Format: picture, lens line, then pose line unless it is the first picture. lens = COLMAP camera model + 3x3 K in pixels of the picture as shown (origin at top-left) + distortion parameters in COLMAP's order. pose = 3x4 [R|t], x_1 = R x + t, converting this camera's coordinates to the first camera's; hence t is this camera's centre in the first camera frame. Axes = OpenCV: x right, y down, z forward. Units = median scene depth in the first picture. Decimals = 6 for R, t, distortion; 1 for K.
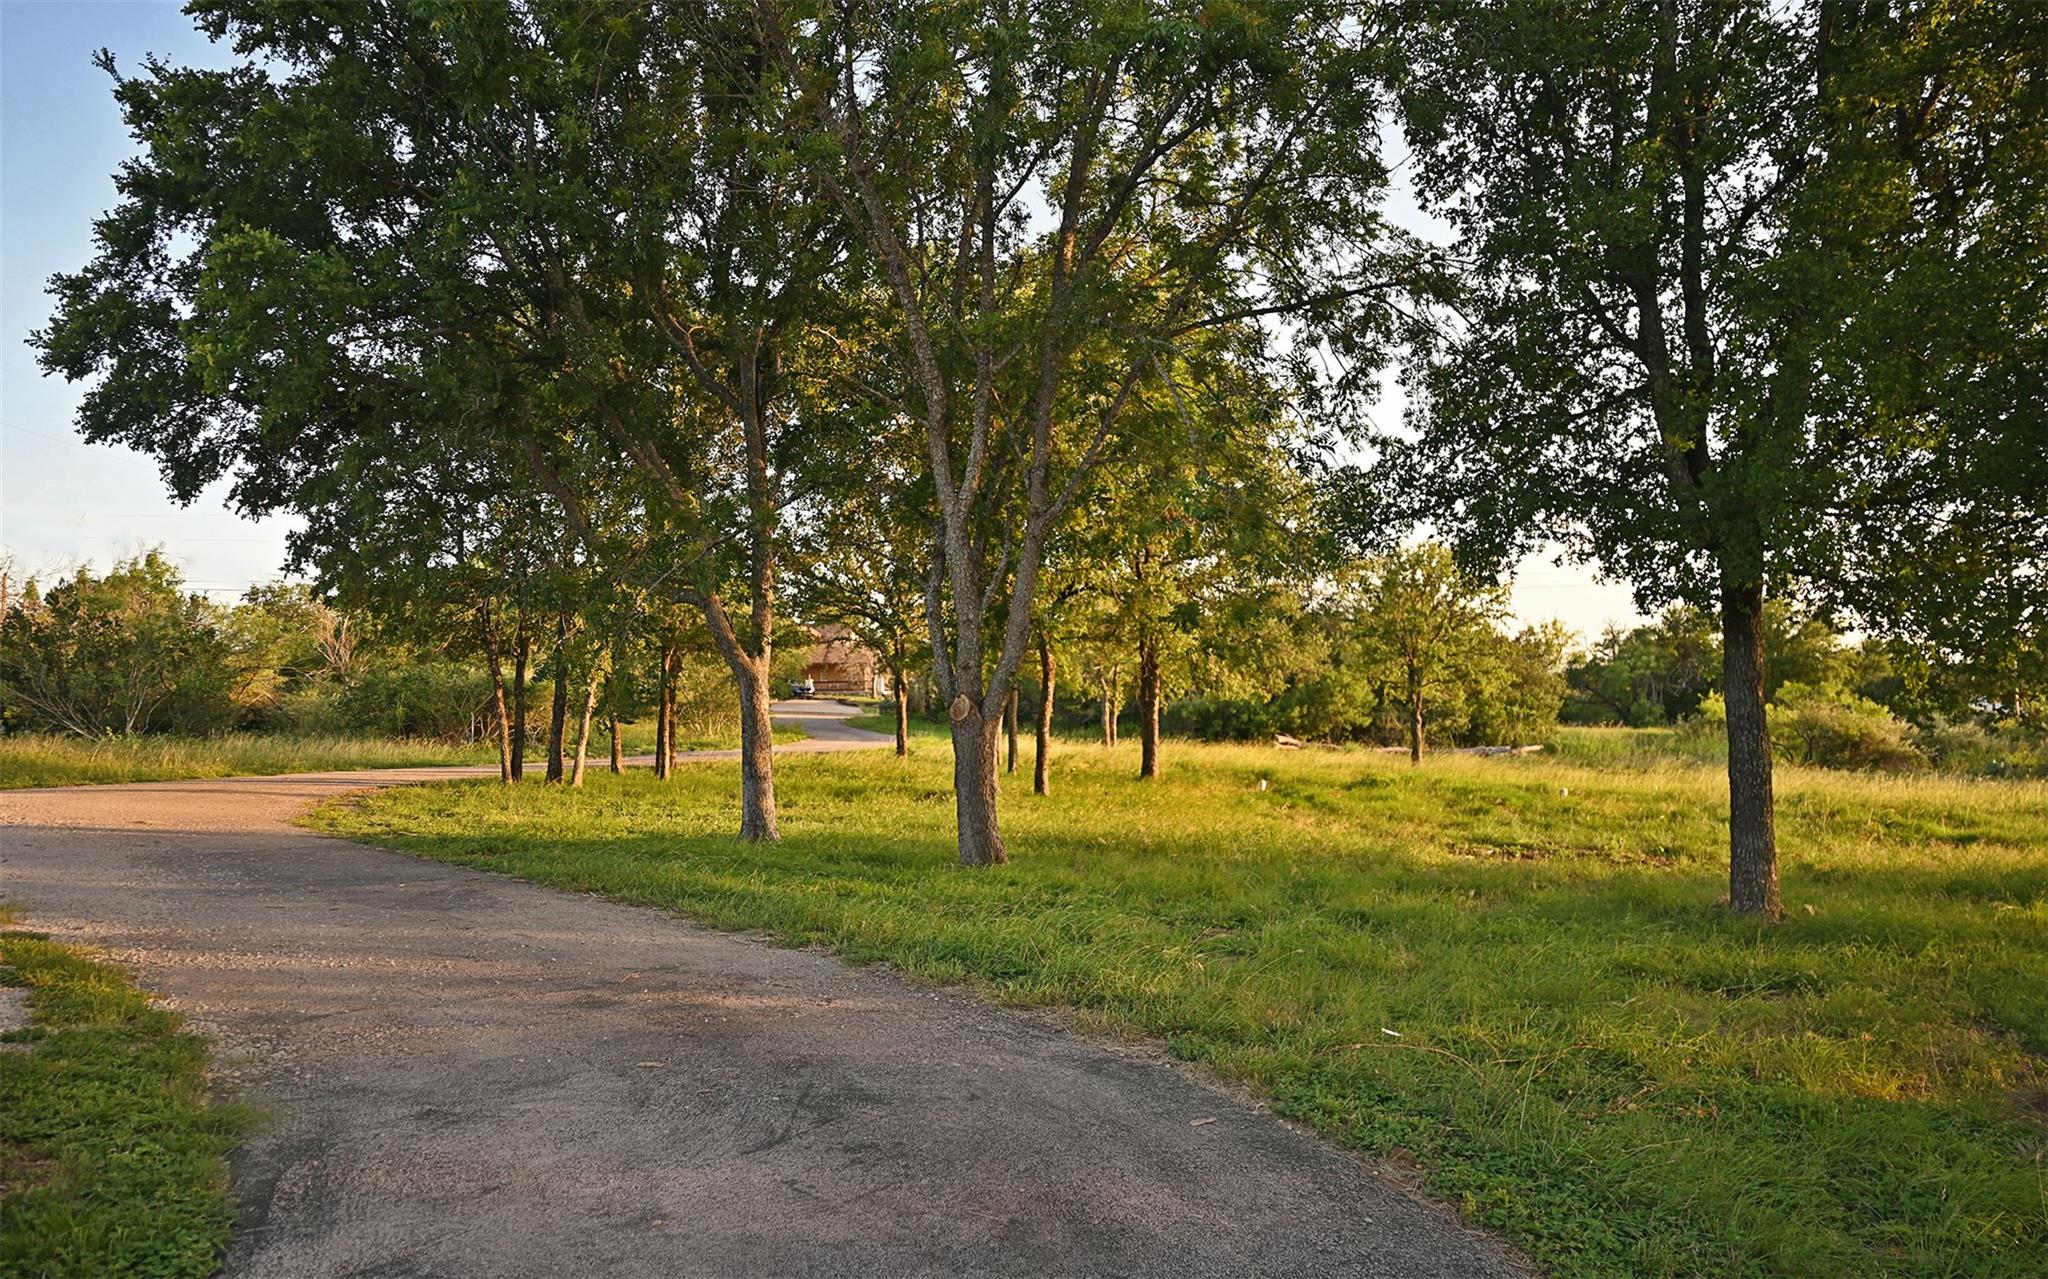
lens RADIAL K [[1381.1, 0, 1022.1], [0, 1381.1, 639.6], [0, 0, 1]] dist [0.000848, 0.001887]
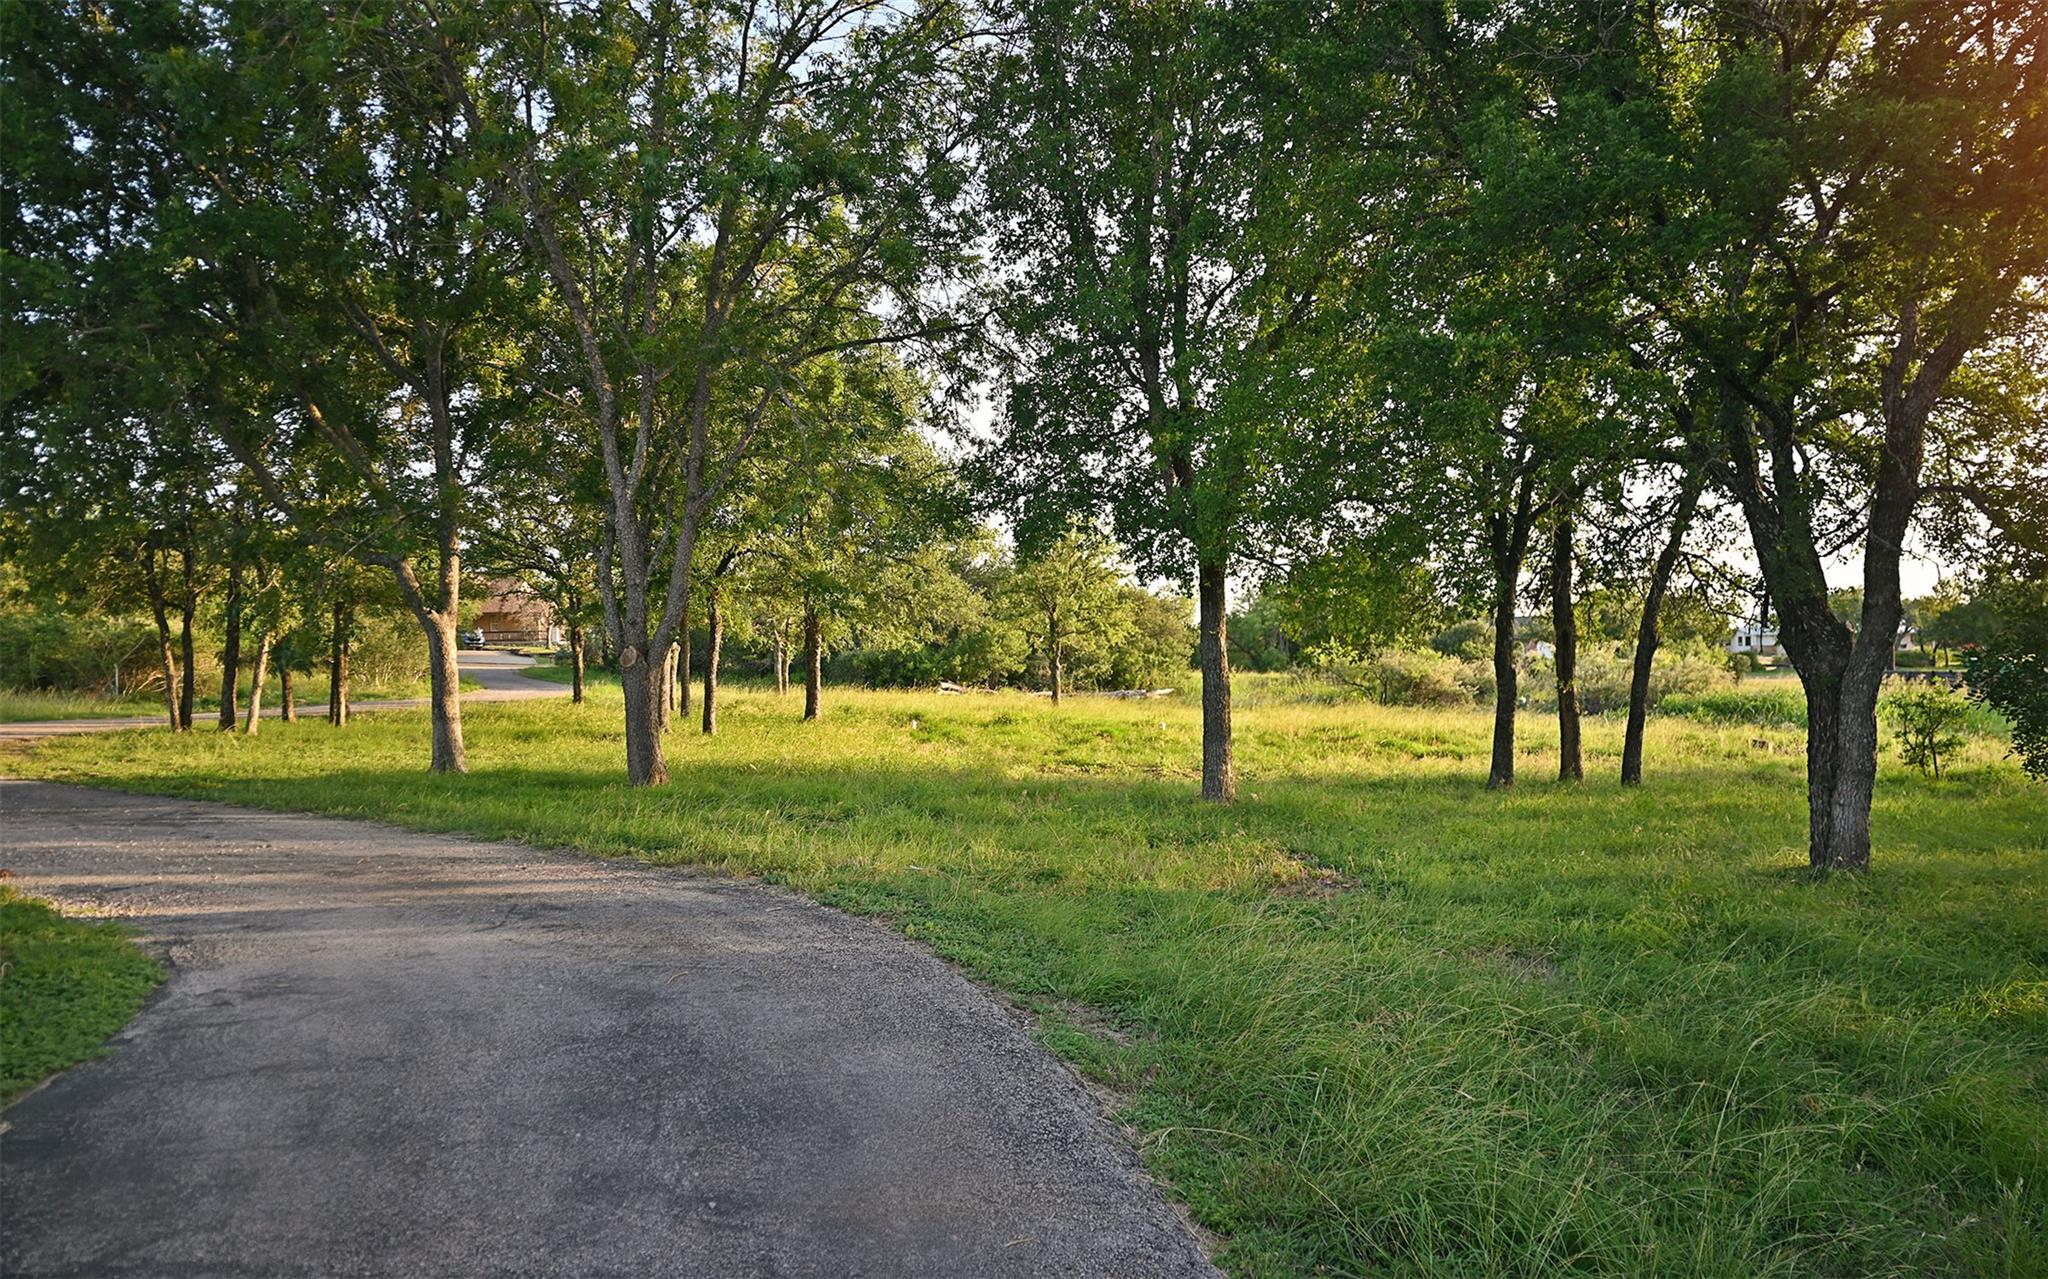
lens RADIAL K [[1381.1, 0, 1026.6], [0, 1381.1, 642.7], [0, 0, 1]] dist [0.000848, 0.001887]
pose [[0.974239, -0.002032, 0.225508, 0.012738], [-0.006684, 0.999260, 0.037881, -0.006286], [-0.225418, -0.038413, 0.973505, -0.145615]]
